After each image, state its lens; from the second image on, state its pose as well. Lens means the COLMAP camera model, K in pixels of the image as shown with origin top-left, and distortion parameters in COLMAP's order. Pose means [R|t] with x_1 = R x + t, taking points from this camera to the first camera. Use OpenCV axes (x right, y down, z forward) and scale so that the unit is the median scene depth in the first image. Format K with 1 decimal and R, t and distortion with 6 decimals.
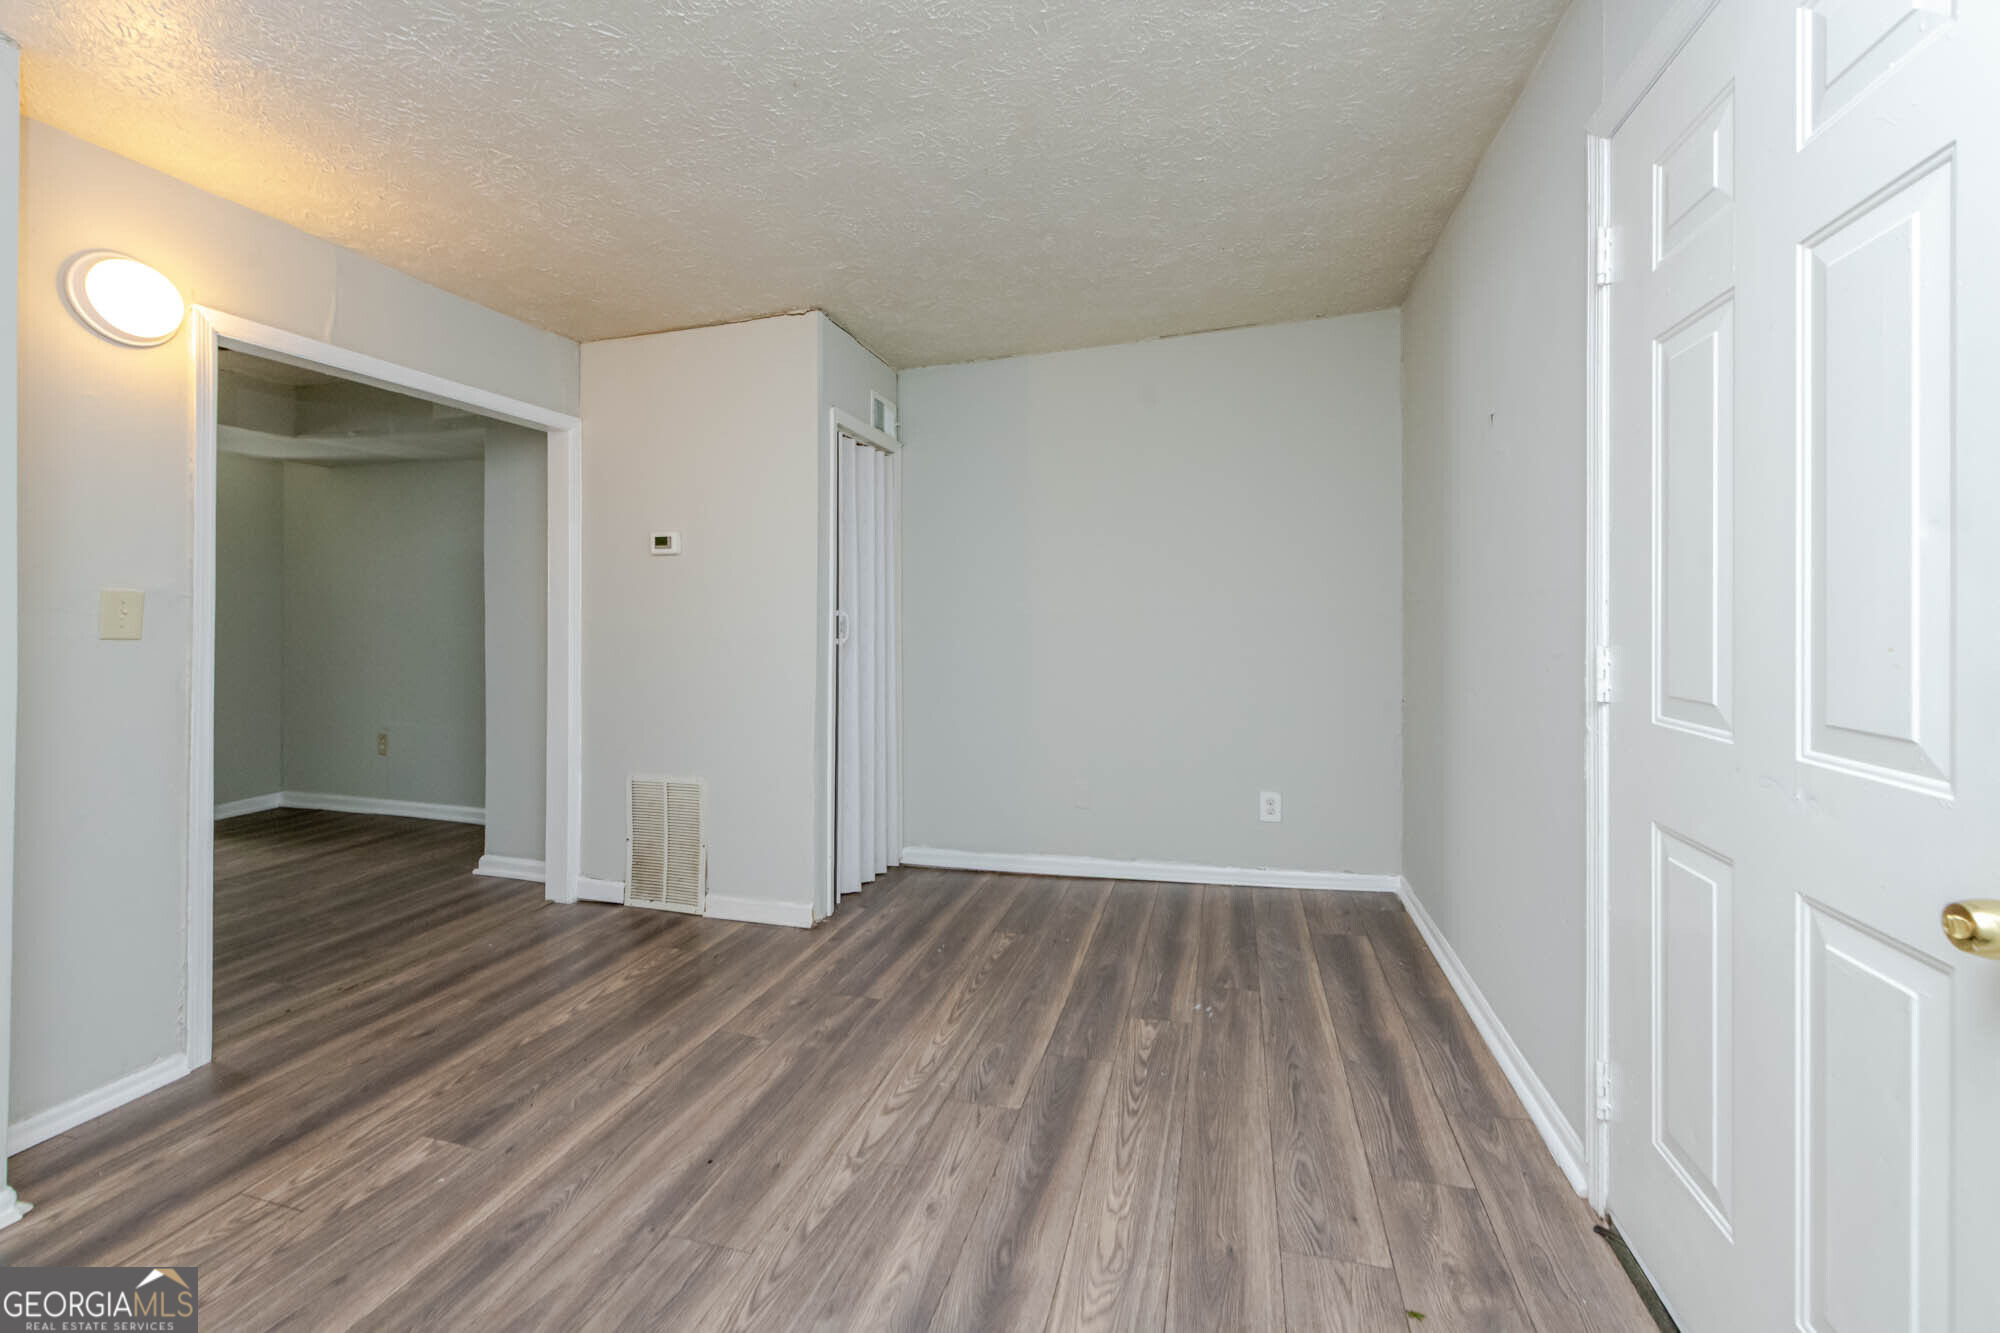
lens RADIAL K [[789.6, 0, 1005.6], [0, 789.6, 627.4], [0, 0, 1]] dist [0.000250, -0.000647]
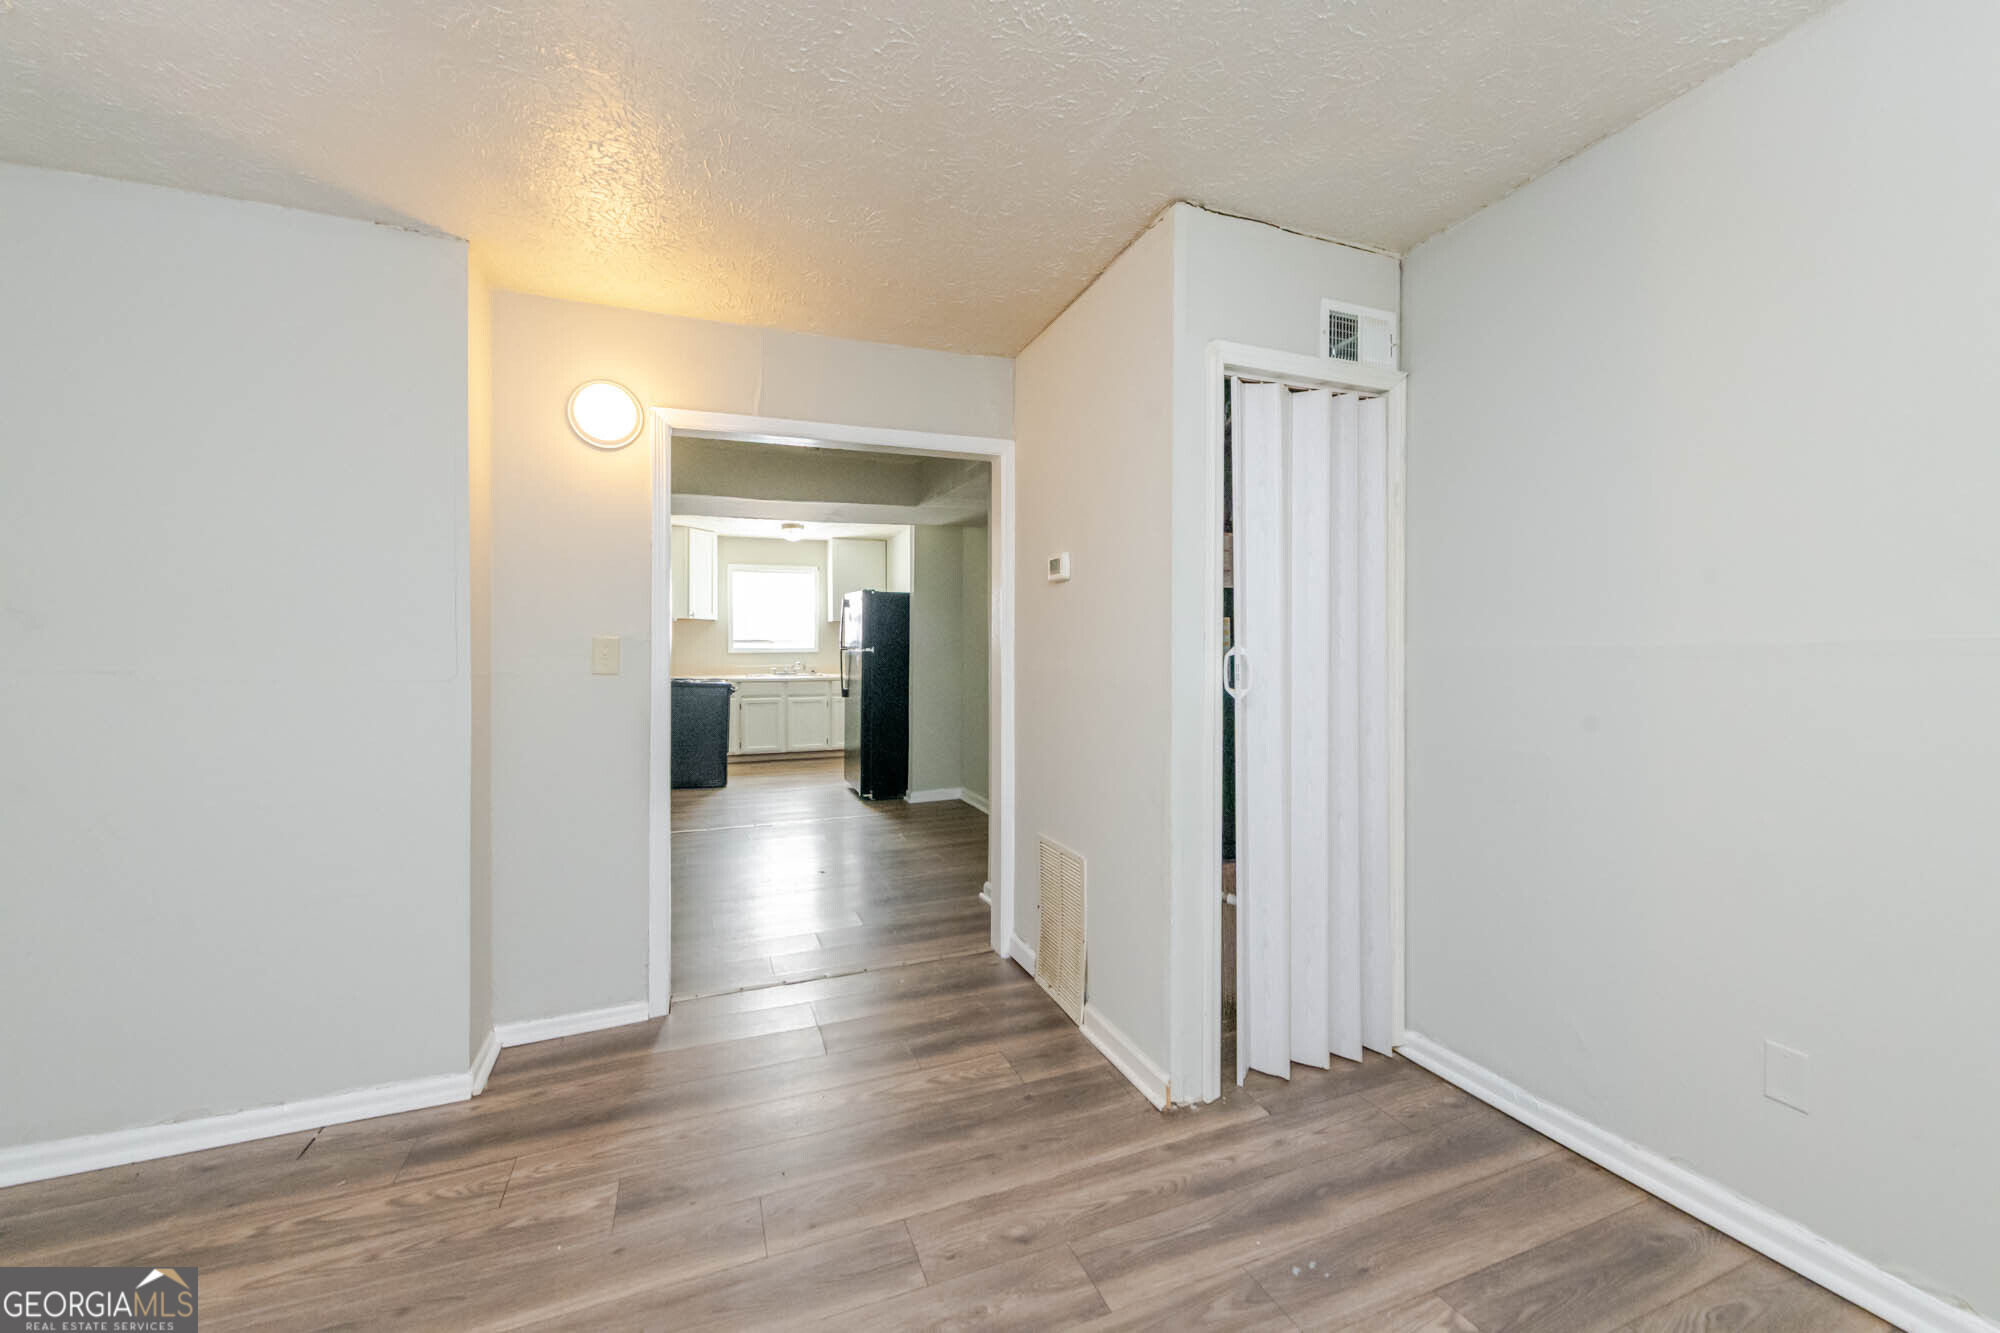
lens RADIAL K [[788.8, 0, 999.8], [0, 788.8, 654.6], [0, 0, 1]] dist [0.015508, -0.007473]
pose [[0.606197, 0.007807, -0.795276, 0.292290], [-0.006077, 0.999968, 0.005185, -0.026413], [0.795291, 0.001690, 0.606225, 0.644590]]
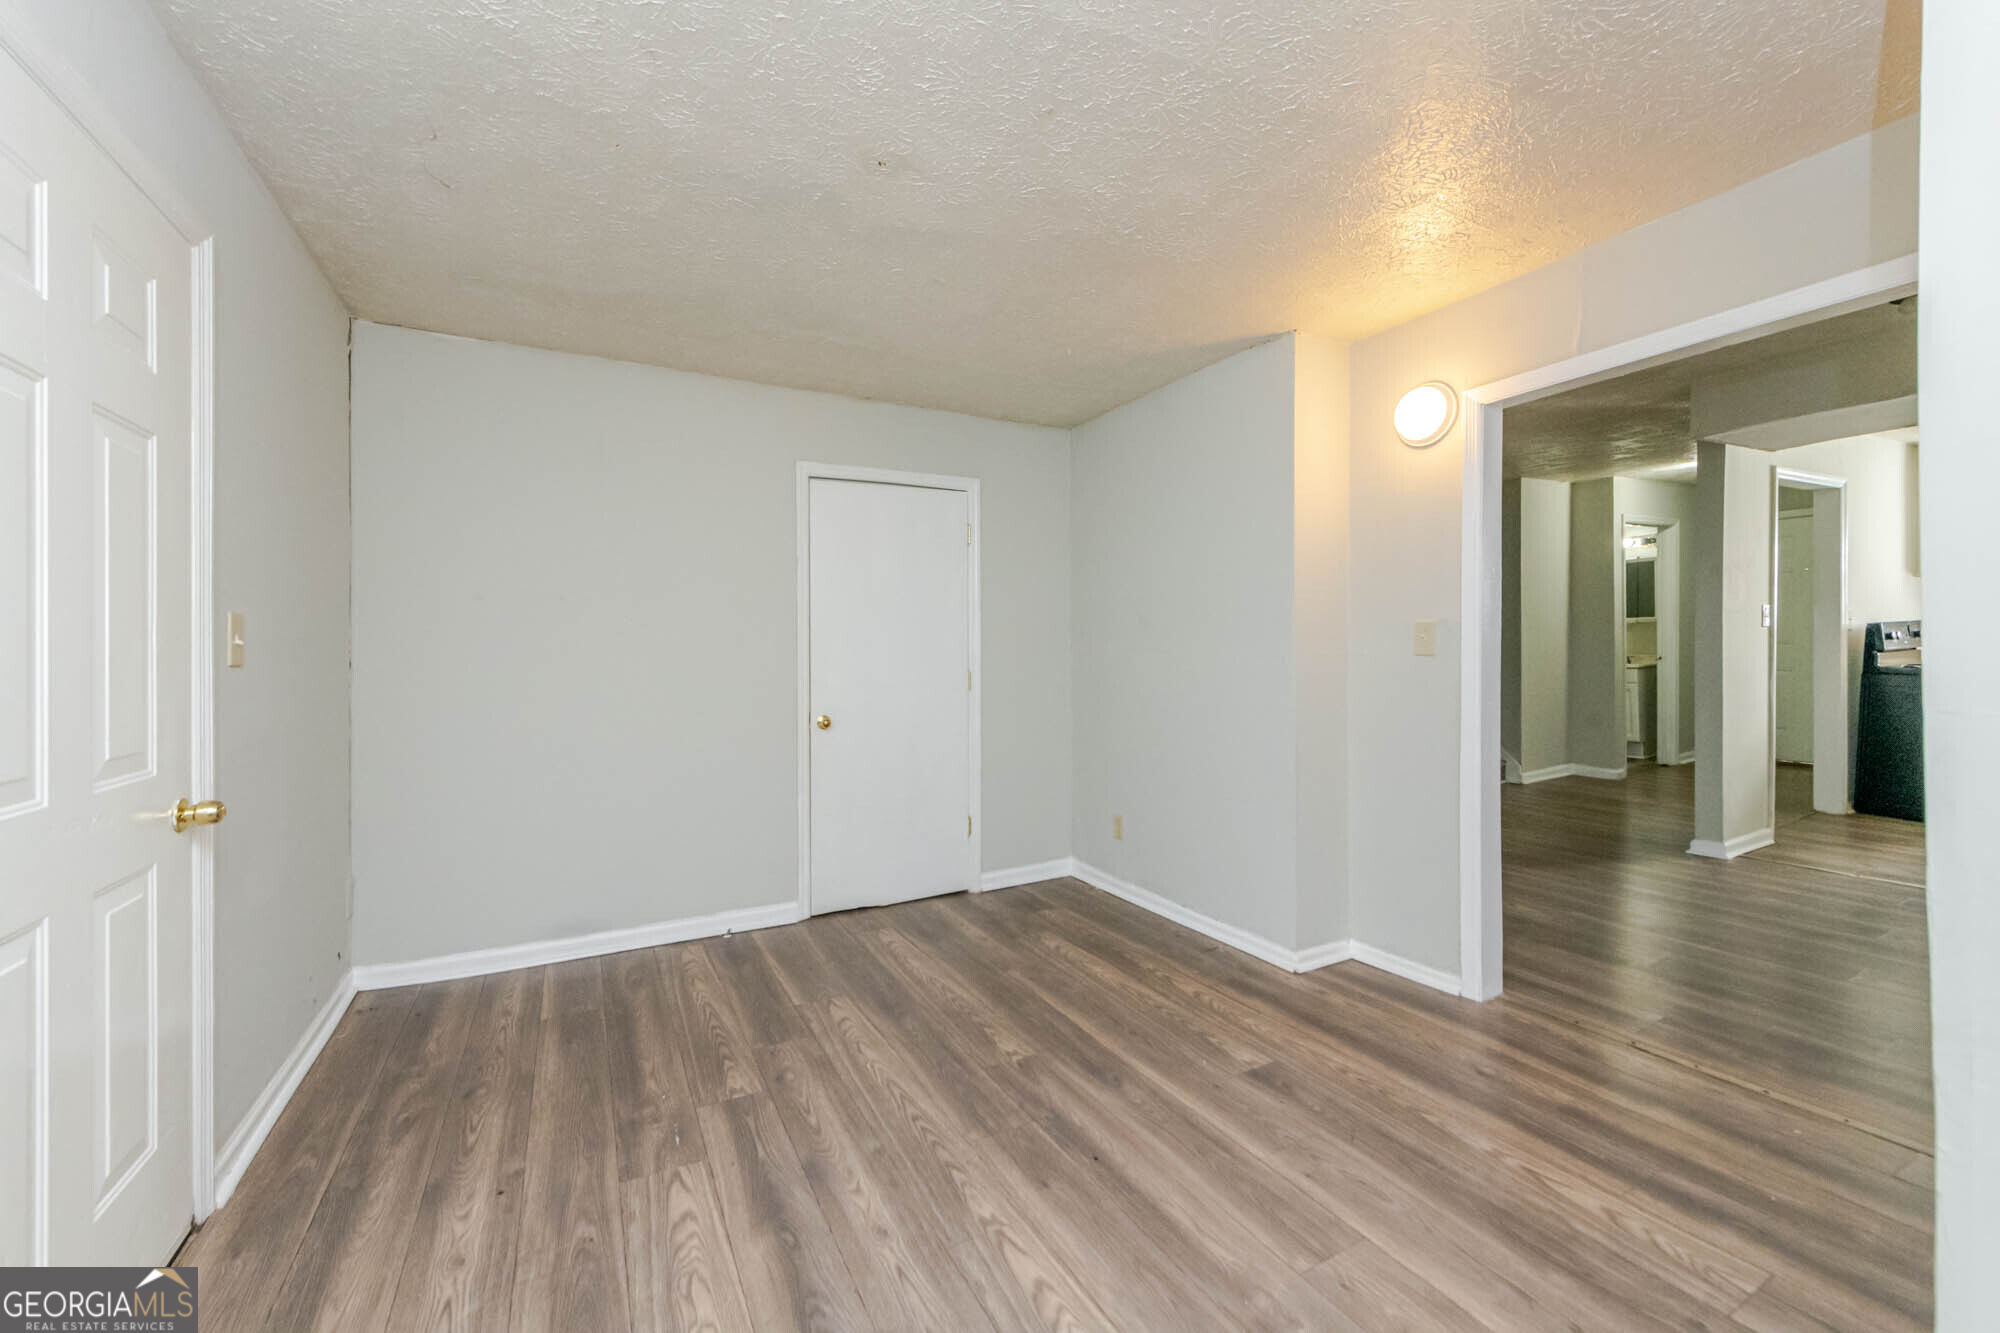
lens RADIAL K [[789.6, 0, 1005.6], [0, 789.6, 627.4], [0, 0, 1]] dist [0.000250, -0.000647]
pose [[-0.716368, 0.003685, -0.697713, 0.367172], [0.018723, 0.999727, -0.013944, -0.028598], [0.697471, -0.023052, -0.716242, 1.348956]]
